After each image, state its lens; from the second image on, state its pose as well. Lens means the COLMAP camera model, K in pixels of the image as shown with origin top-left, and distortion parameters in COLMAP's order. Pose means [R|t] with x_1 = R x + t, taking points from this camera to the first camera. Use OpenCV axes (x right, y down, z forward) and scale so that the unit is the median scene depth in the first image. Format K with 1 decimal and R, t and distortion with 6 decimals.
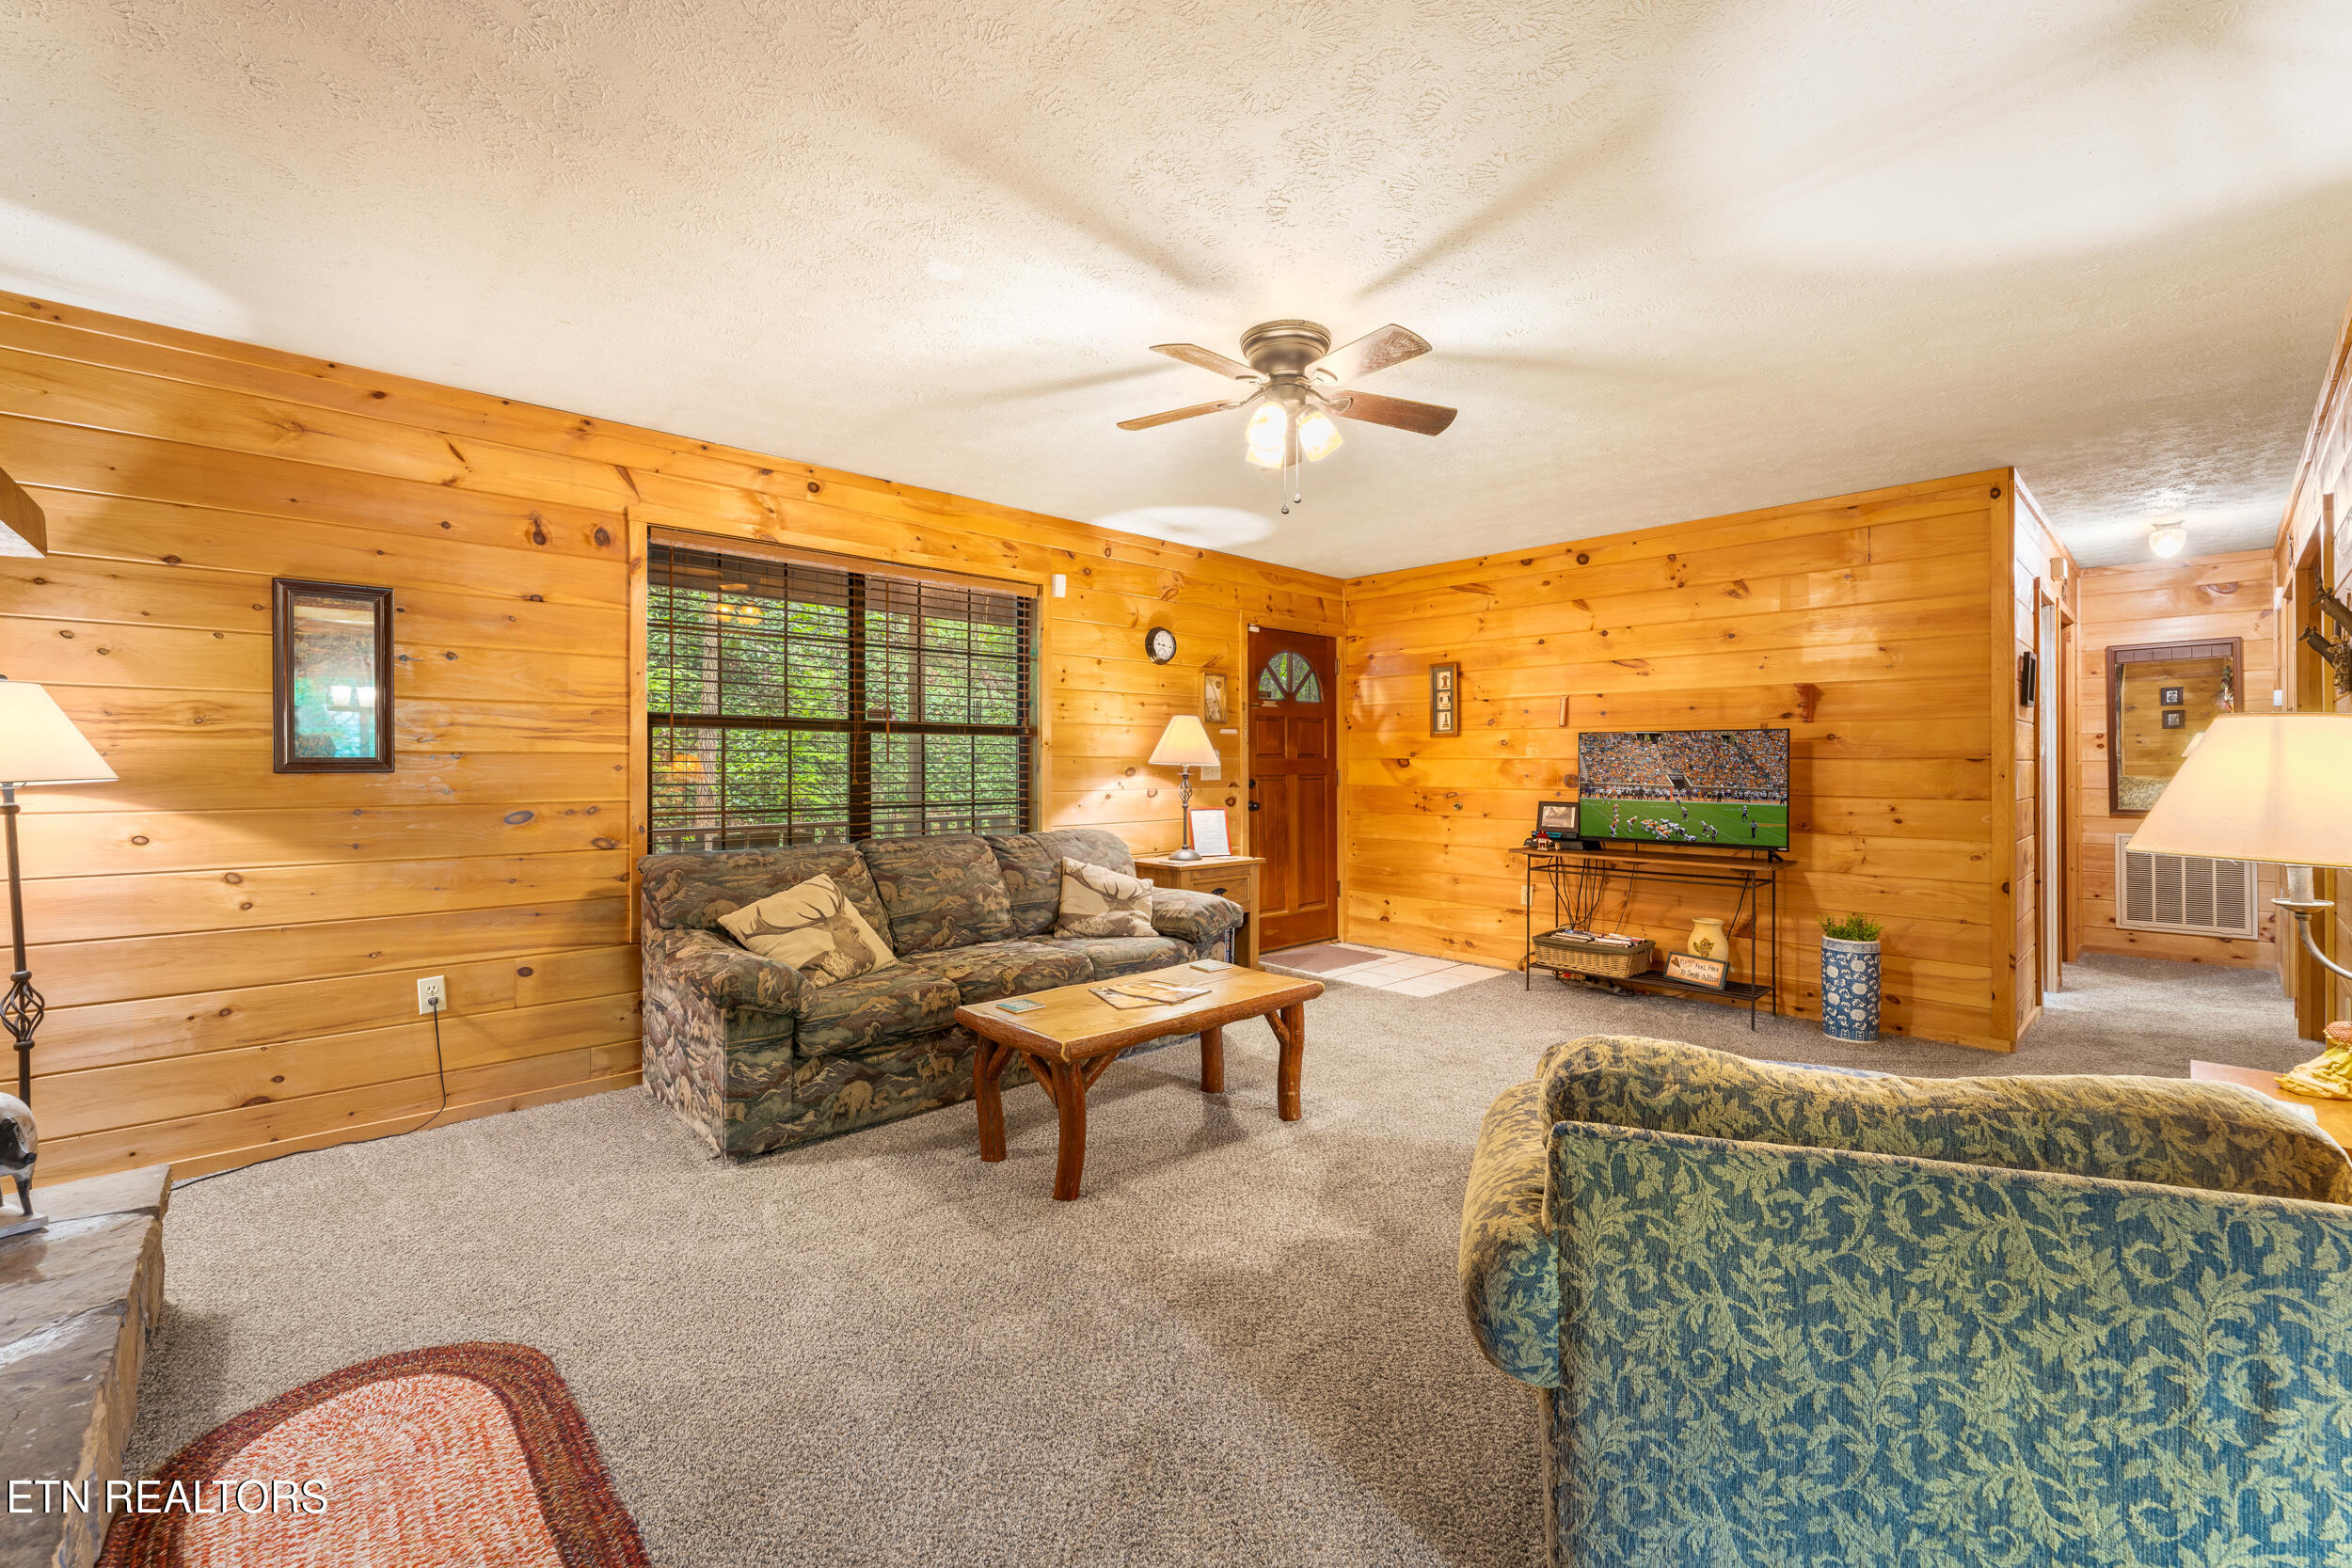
lens RADIAL K [[964.1, 0, 1153.5], [0, 964.1, 765.6], [0, 0, 1]] dist [0.001996, -0.000742]
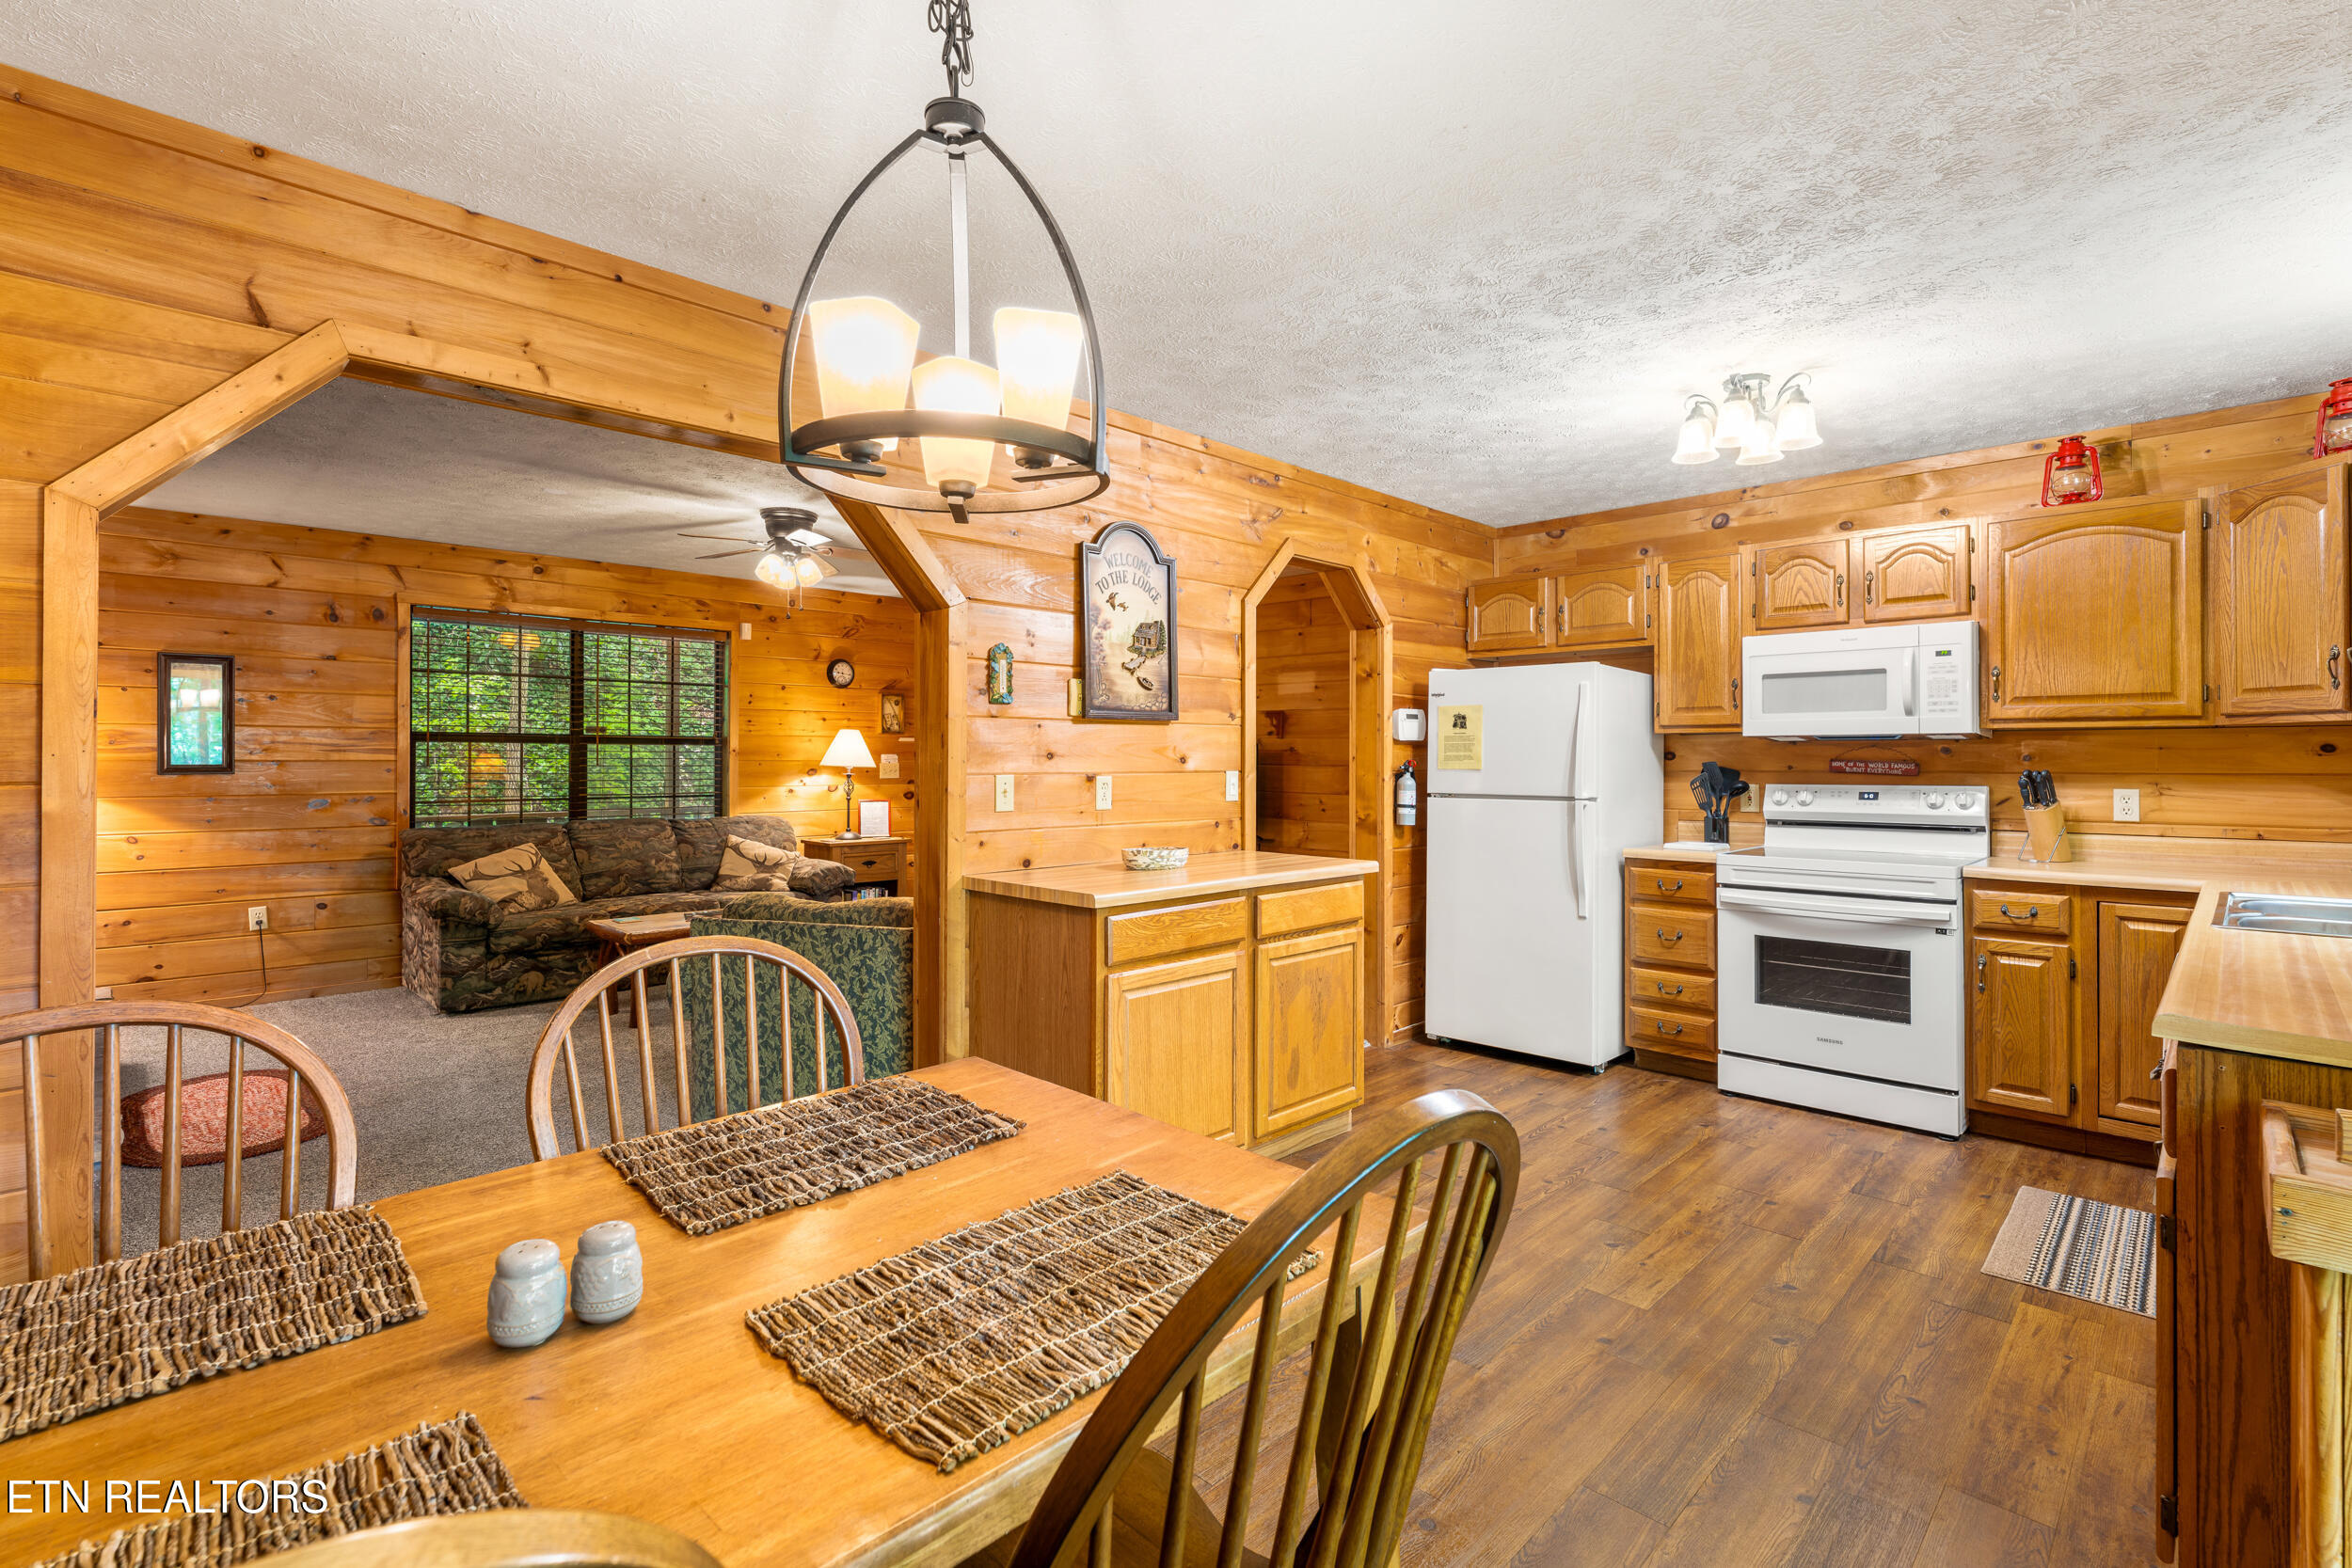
lens RADIAL K [[1052.2, 0, 1095.5], [0, 1052.2, 753.9], [0, 0, 1]] dist [0.003480, -0.001419]
pose [[0.999758, 0.004343, 0.021559, 0.516676], [-0.004274, 0.999986, -0.003228, -0.023526], [-0.021573, 0.003135, 0.999762, -0.667221]]
